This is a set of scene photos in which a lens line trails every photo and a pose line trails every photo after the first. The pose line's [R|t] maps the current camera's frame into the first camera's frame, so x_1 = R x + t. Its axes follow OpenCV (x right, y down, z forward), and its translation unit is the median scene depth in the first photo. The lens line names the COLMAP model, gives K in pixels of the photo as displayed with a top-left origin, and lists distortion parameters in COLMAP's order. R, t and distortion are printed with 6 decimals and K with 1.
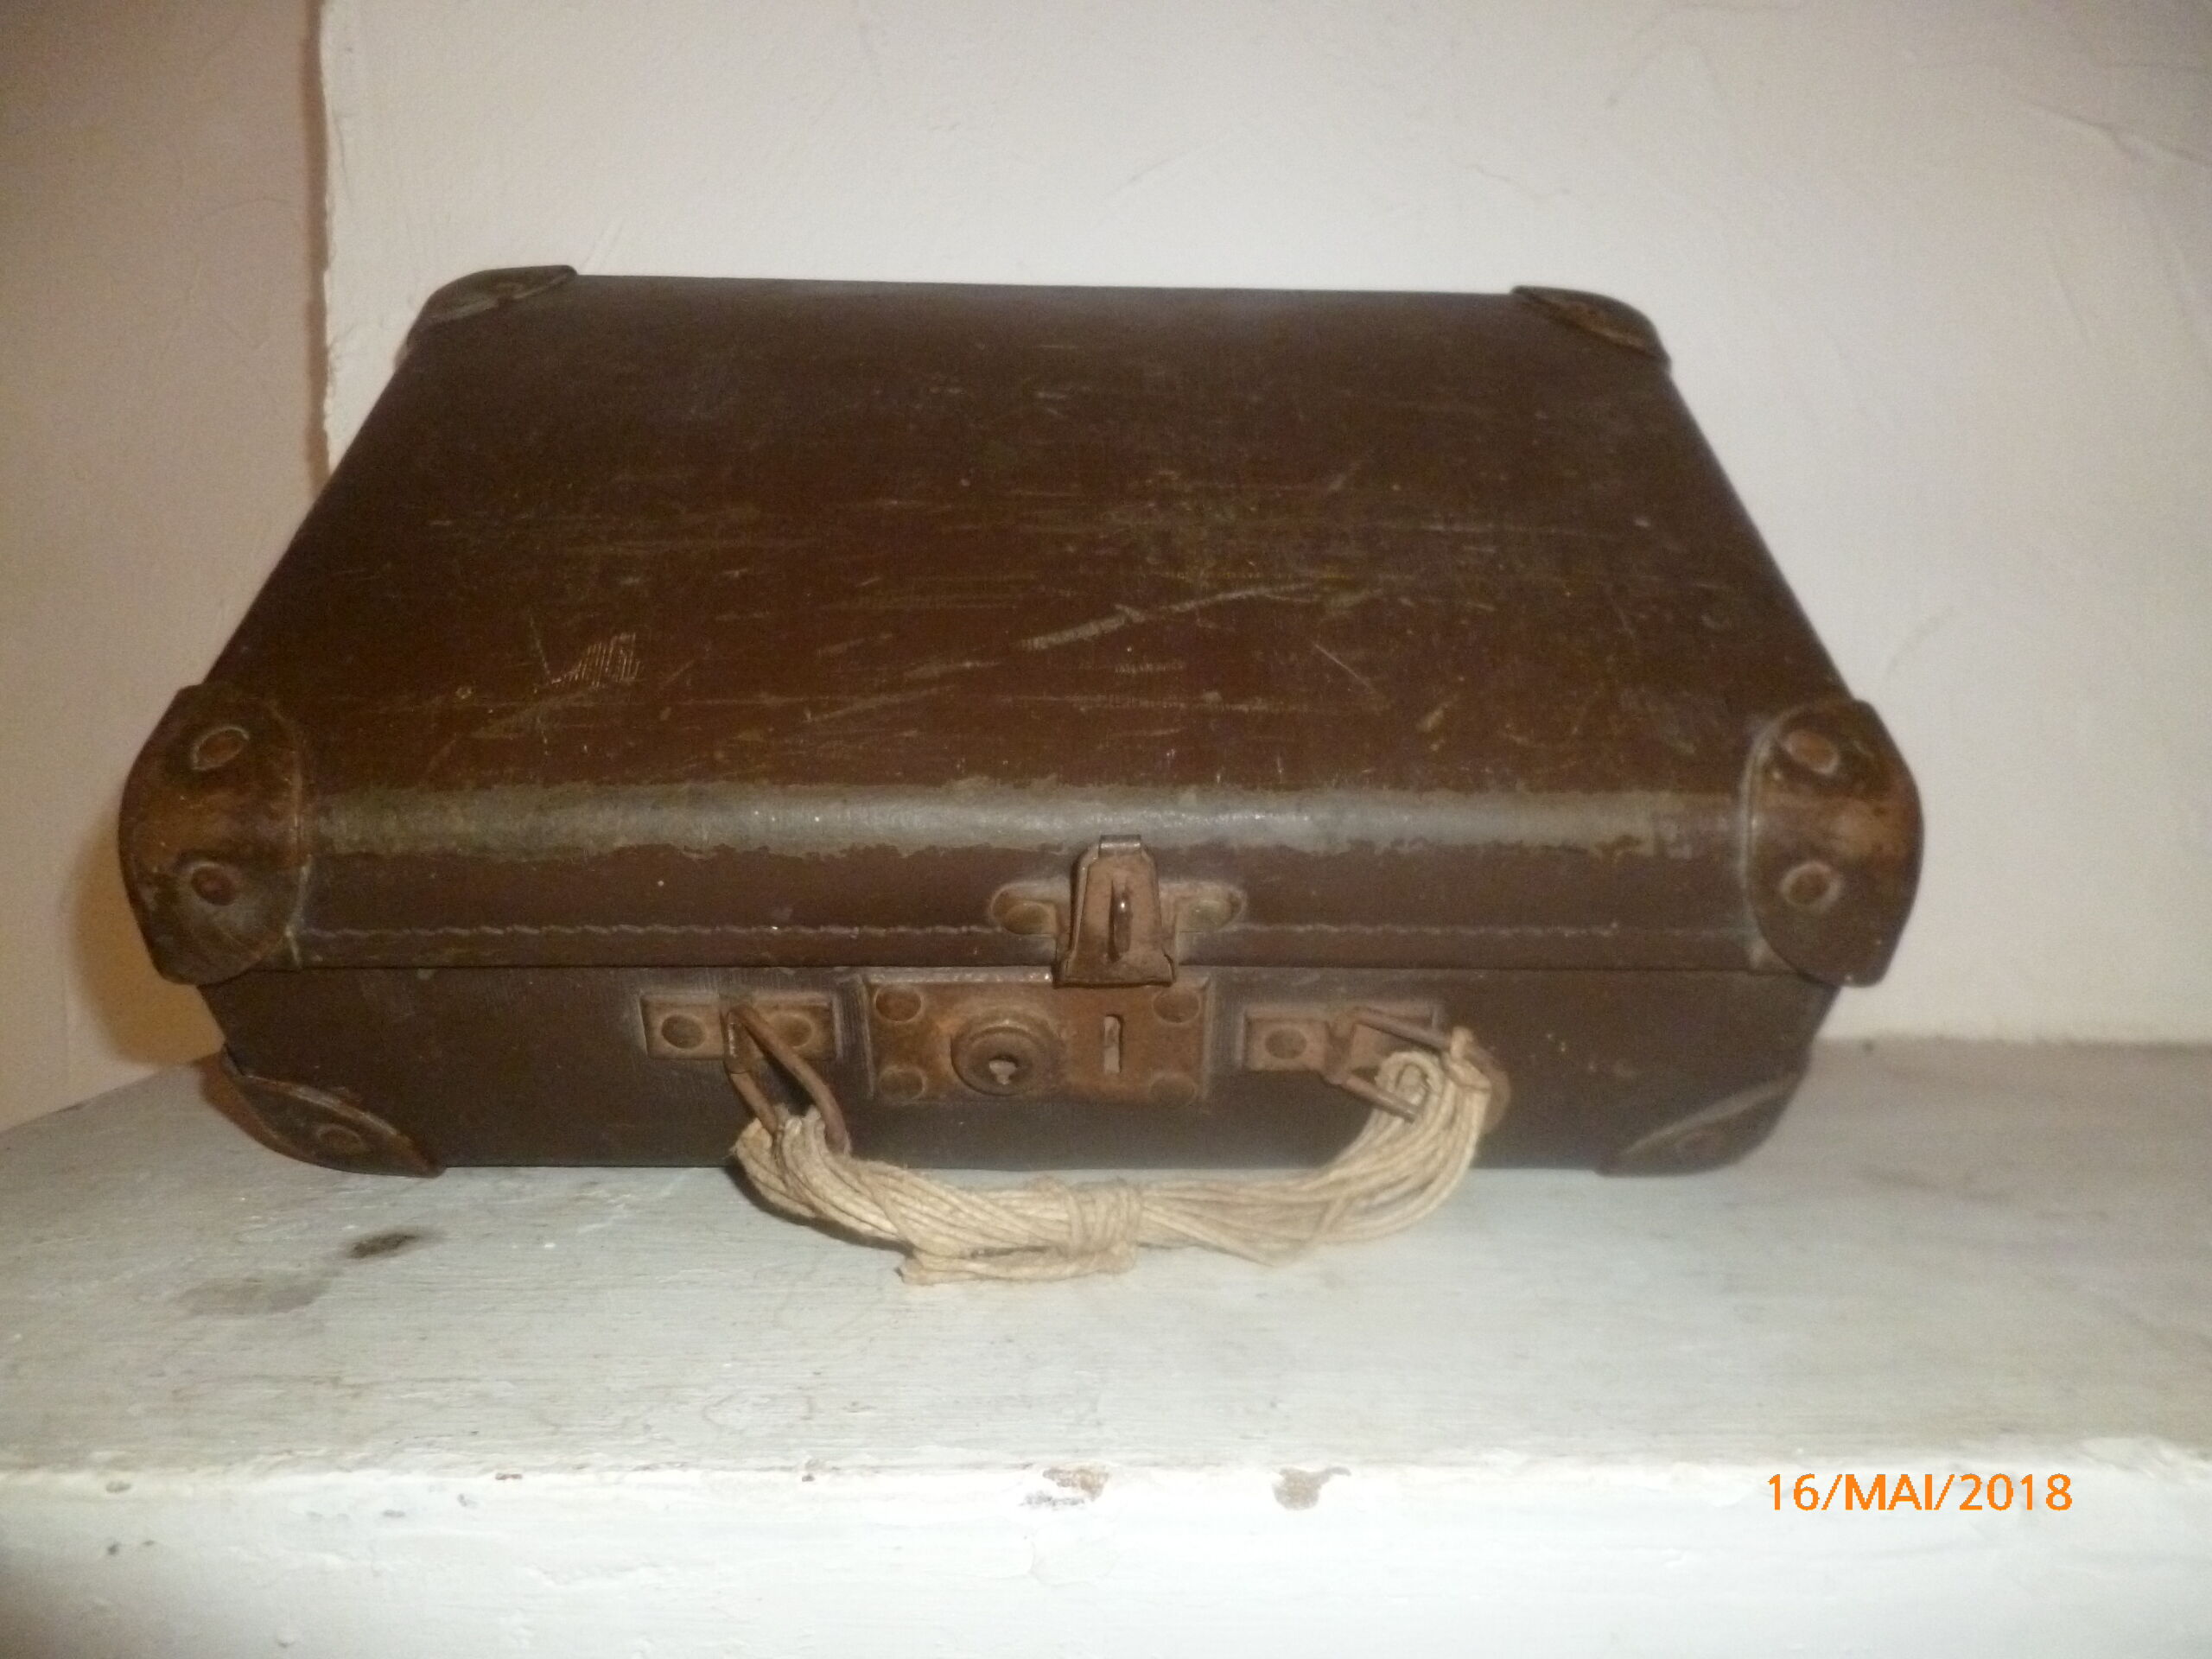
lens RADIAL K [[1548.6, 0, 1098.2], [0, 1548.6, 821.3], [0, 0, 1]] dist [-0.036479, -0.004040]
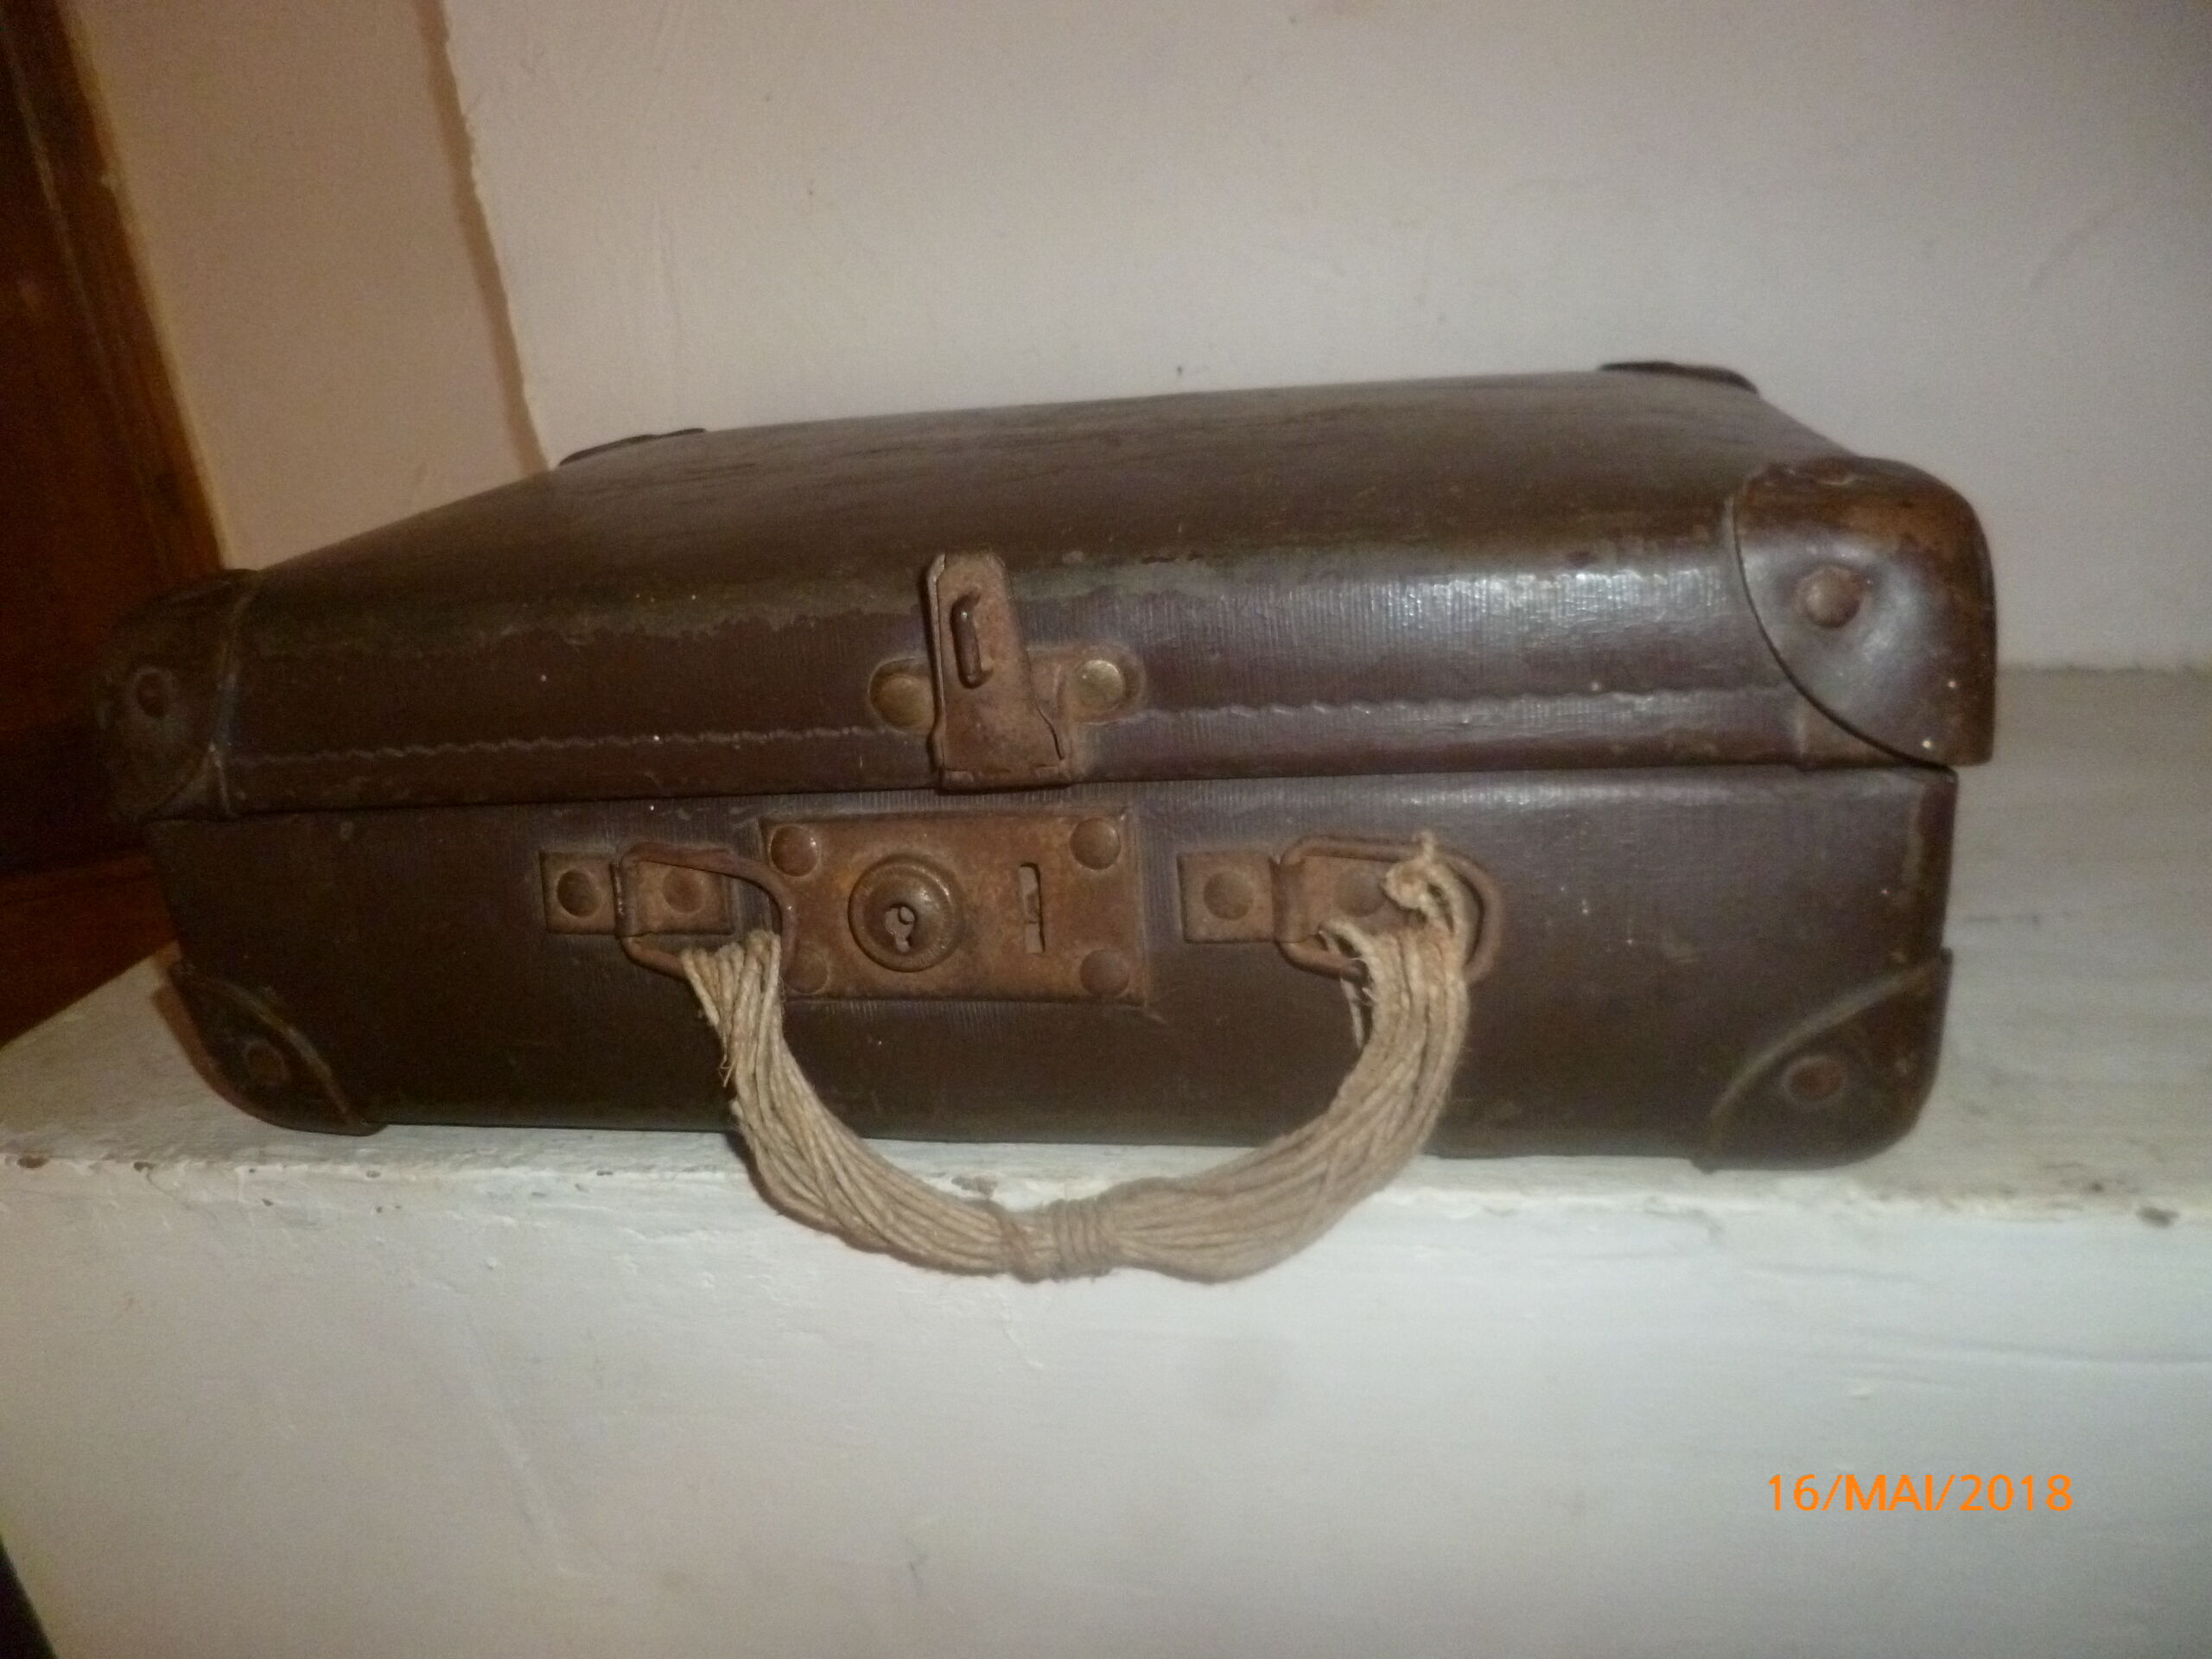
lens RADIAL K [[1548.6, 0, 1098.2], [0, 1548.6, 821.3], [0, 0, 1]] dist [-0.036479, -0.004040]
pose [[0.971854, -0.043563, -0.231520, 0.251206], [-0.047434, 0.926443, -0.373435, 0.426001], [0.230758, 0.373906, 0.898301, 0.220464]]
